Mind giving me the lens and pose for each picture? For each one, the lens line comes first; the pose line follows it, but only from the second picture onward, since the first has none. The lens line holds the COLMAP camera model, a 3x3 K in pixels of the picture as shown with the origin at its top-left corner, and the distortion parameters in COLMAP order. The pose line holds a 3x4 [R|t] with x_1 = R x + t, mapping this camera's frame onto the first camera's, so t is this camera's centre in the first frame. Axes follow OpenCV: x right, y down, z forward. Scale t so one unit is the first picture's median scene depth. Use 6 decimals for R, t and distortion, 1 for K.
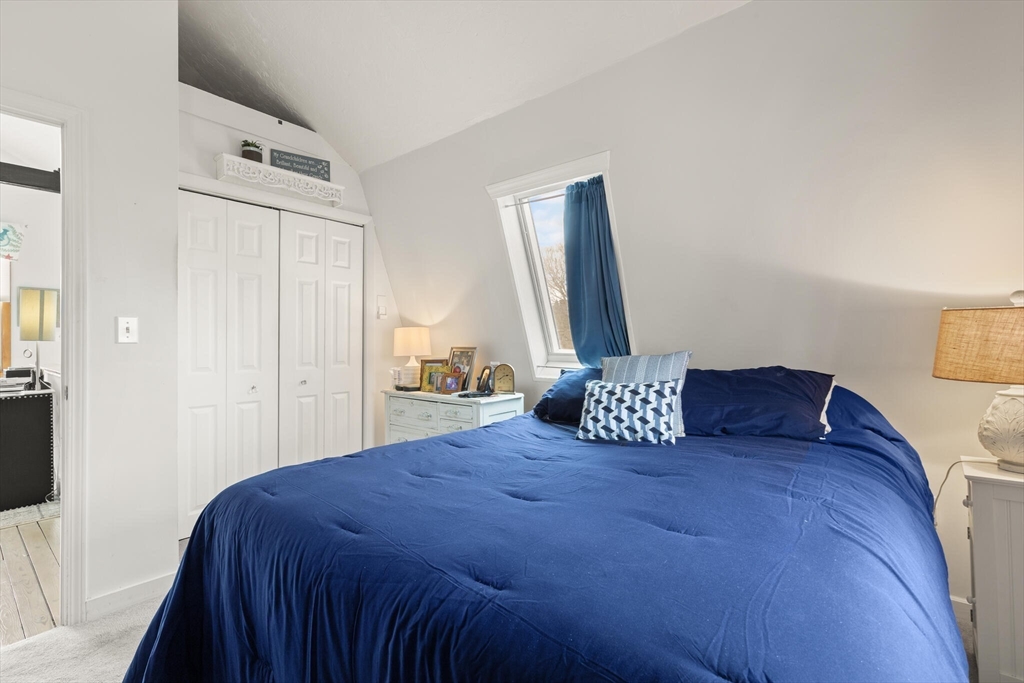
lens RADIAL K [[468.1, 0, 515.9], [0, 468.1, 343.4], [0, 0, 1]] dist [0.003266, 0.000020]
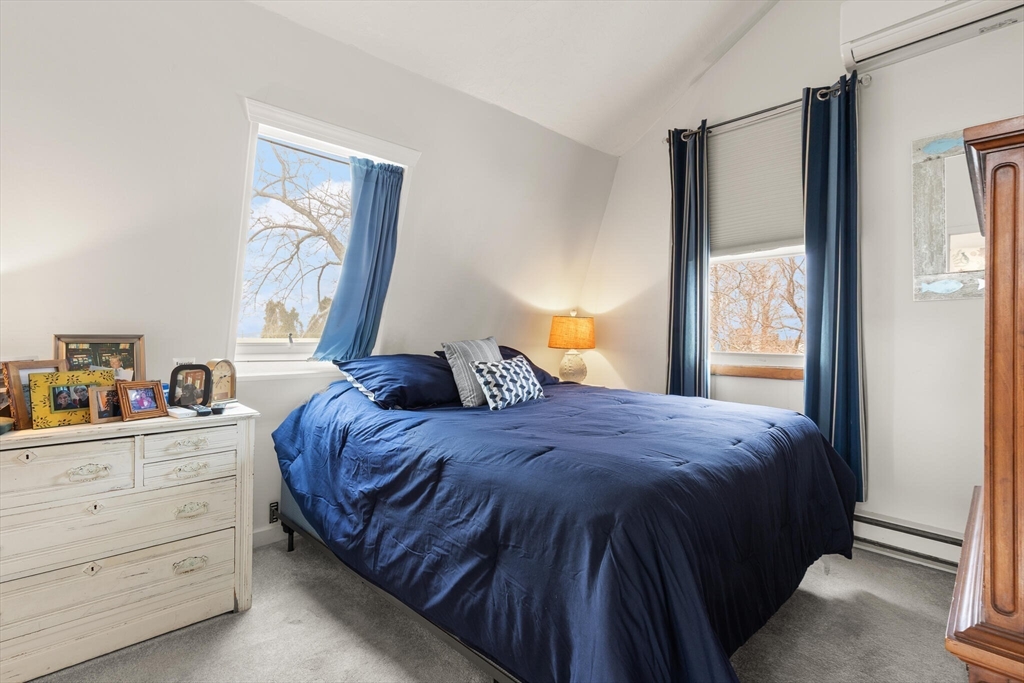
lens RADIAL K [[468.1, 0, 515.9], [0, 468.1, 343.4], [0, 0, 1]] dist [0.003266, 0.000020]
pose [[0.121138, -0.010326, 0.992582, -0.673716], [-0.000875, 0.999944, 0.010510, 0.012952], [-0.992635, -0.002141, 0.121122, 0.516677]]
